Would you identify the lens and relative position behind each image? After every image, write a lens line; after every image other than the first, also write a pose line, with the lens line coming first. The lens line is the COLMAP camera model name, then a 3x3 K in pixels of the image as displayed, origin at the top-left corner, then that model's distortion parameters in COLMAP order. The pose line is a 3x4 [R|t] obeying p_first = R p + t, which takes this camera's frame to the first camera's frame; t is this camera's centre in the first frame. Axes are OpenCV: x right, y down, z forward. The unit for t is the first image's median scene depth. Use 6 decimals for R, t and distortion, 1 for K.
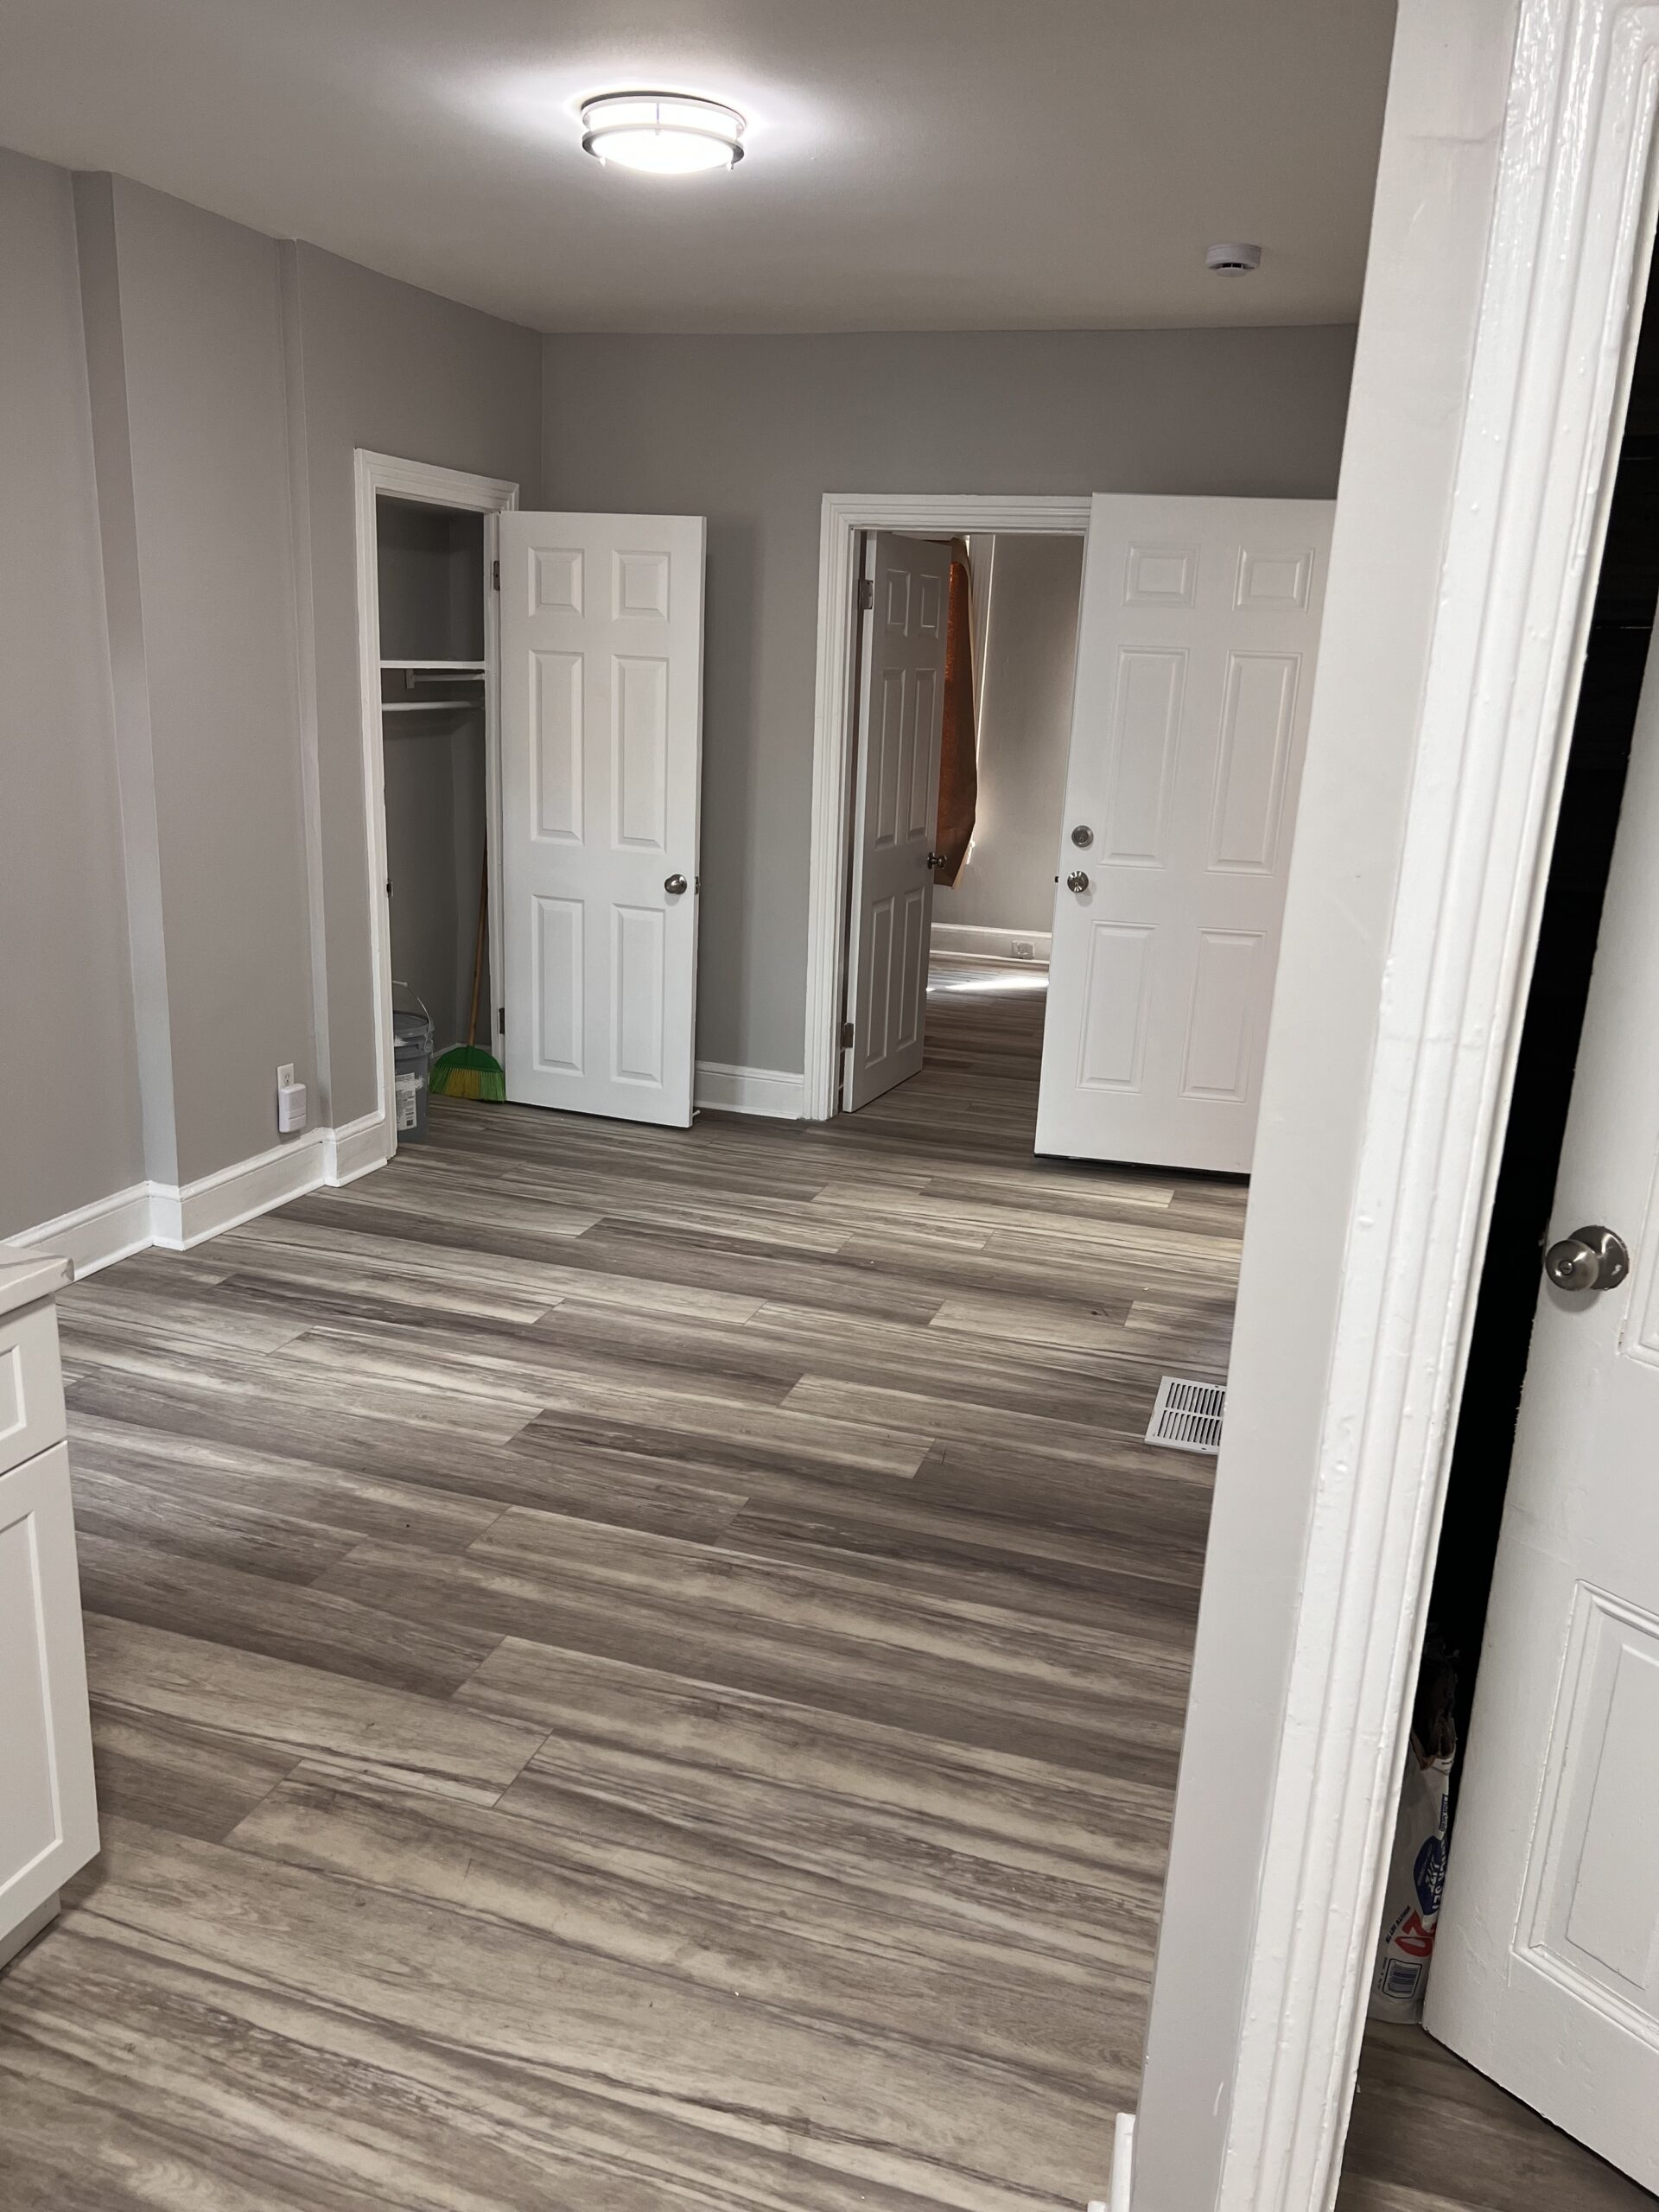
lens RADIAL K [[1696.9, 0, 817.1], [0, 1696.9, 1125.4], [0, 0, 1]] dist [0.054029, -0.062057]
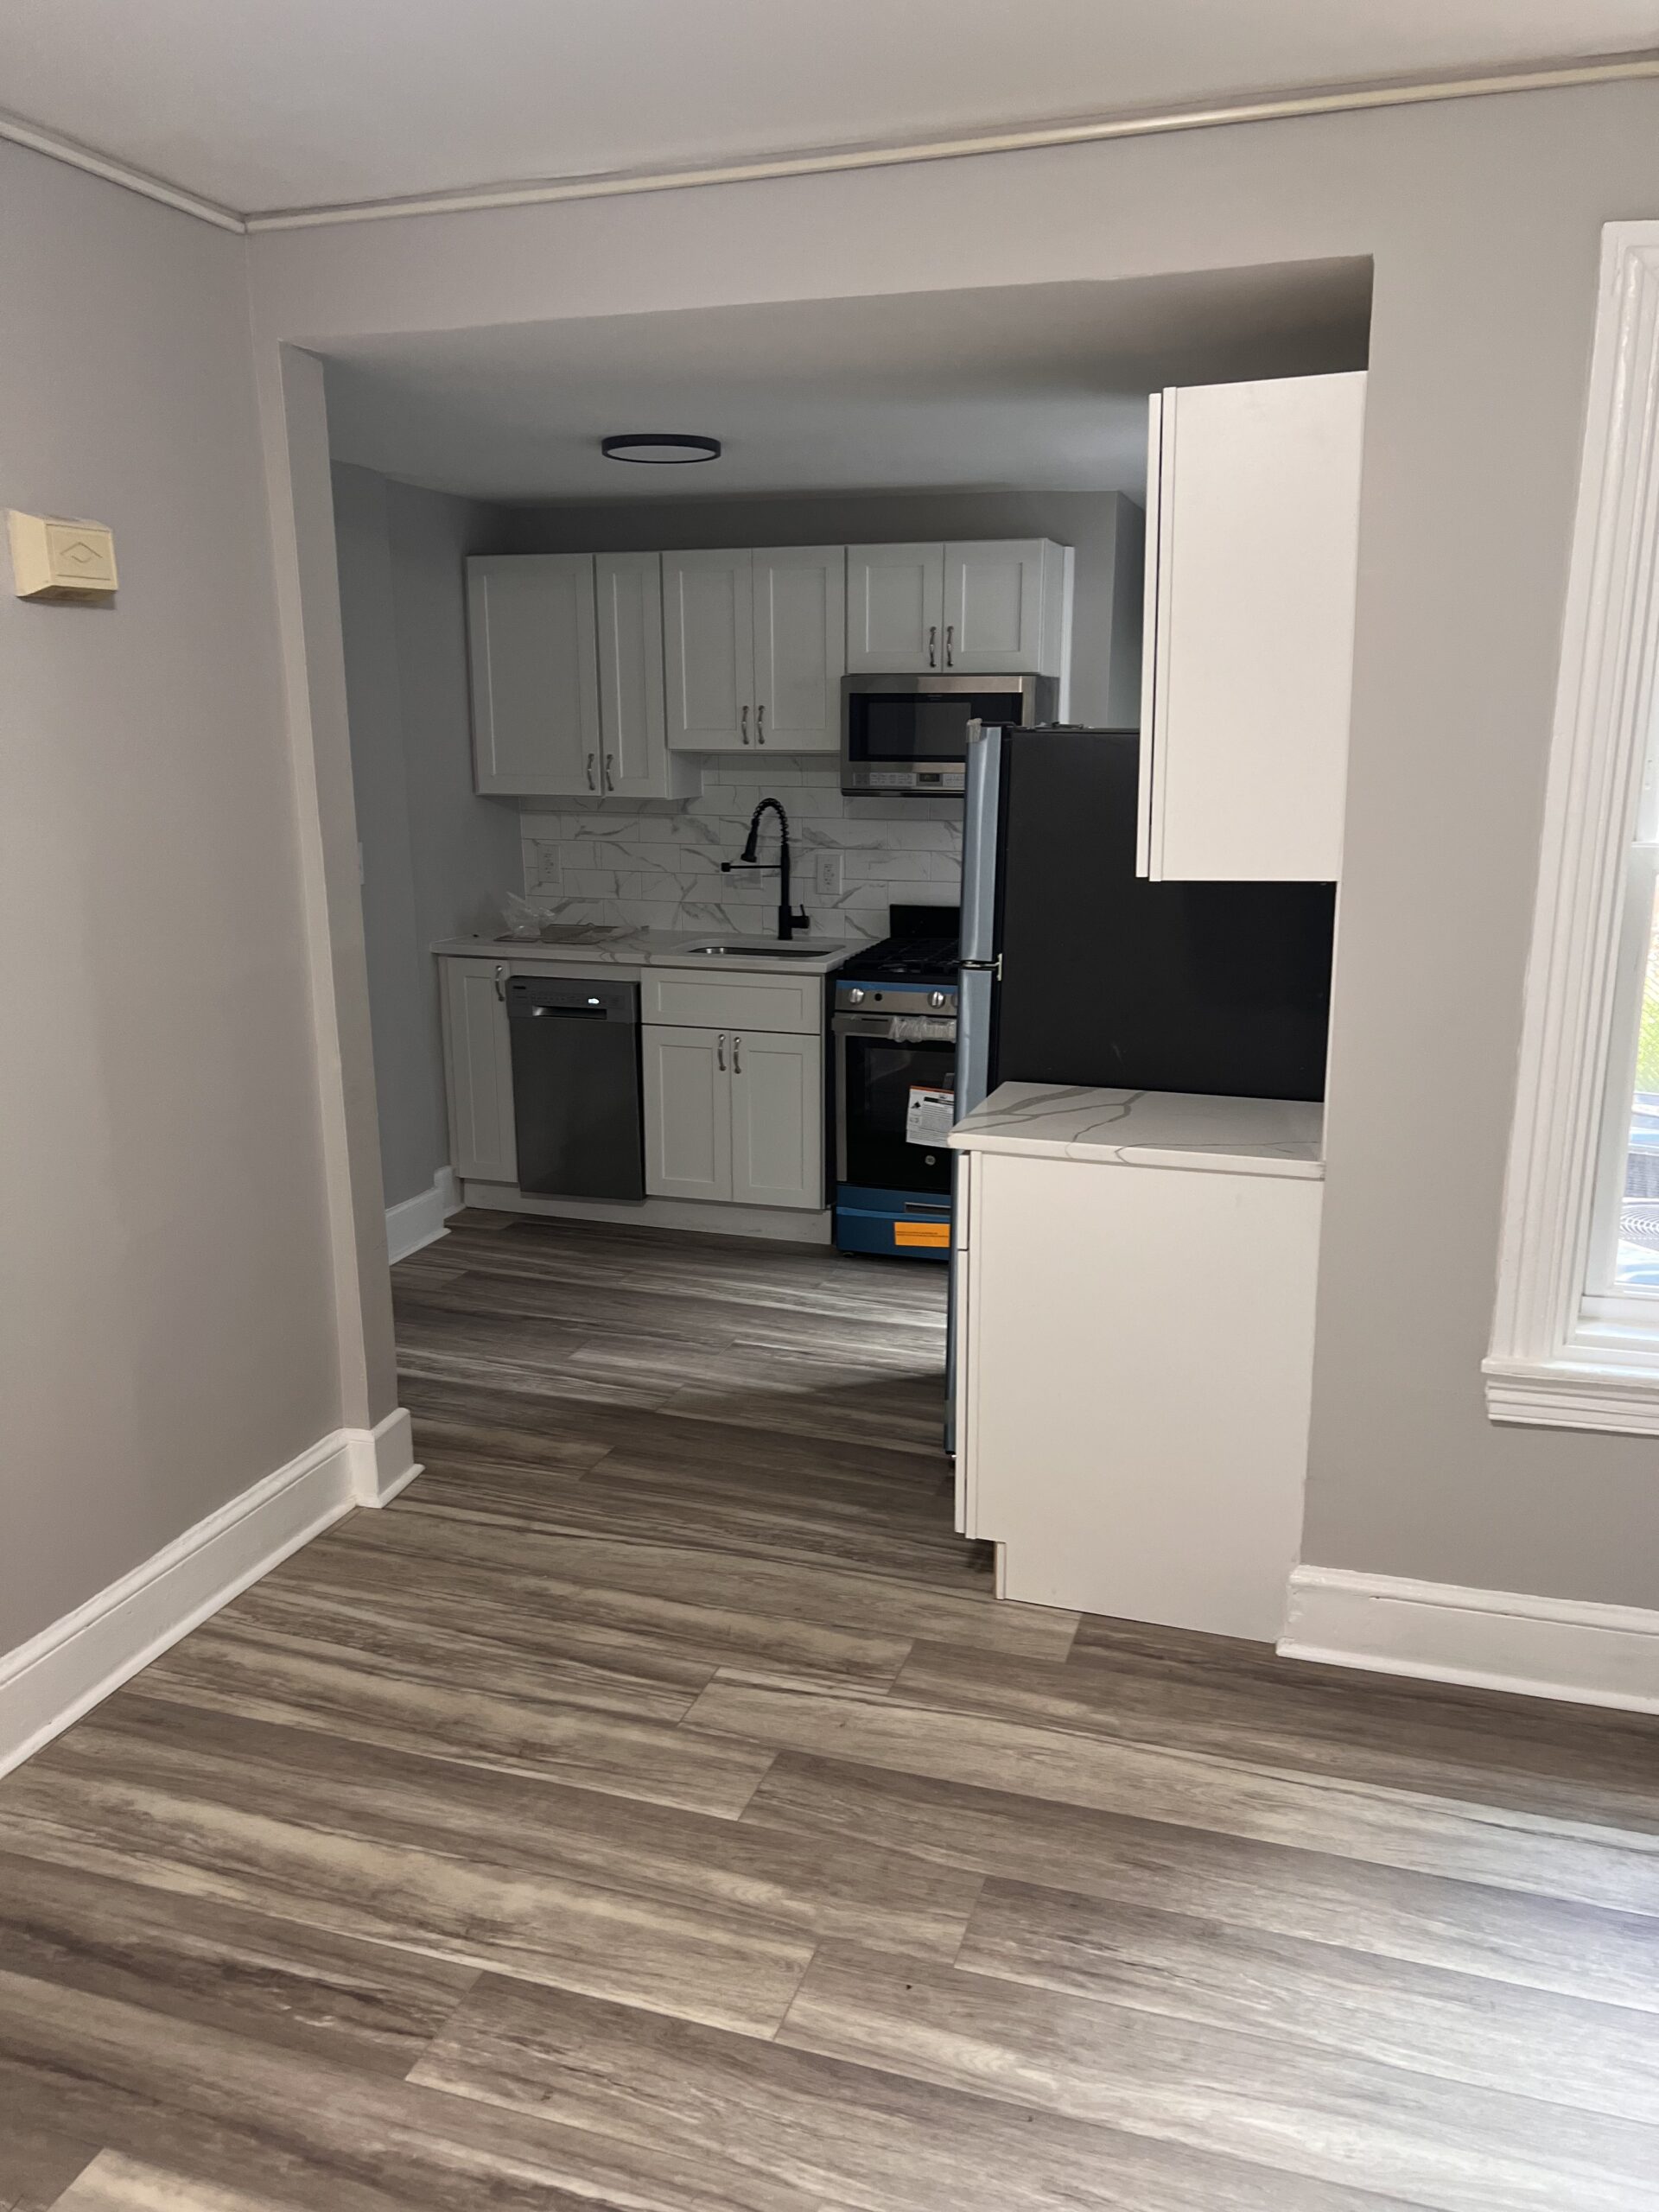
lens RADIAL K [[1696.9, 0, 817.1], [0, 1696.9, 1125.4], [0, 0, 1]] dist [0.054029, -0.062057]
pose [[-0.999066, -0.043176, -0.001687, -0.224257], [-0.038452, 0.870589, 0.490507, -0.516043], [-0.019710, 0.490113, -0.871436, 1.750635]]
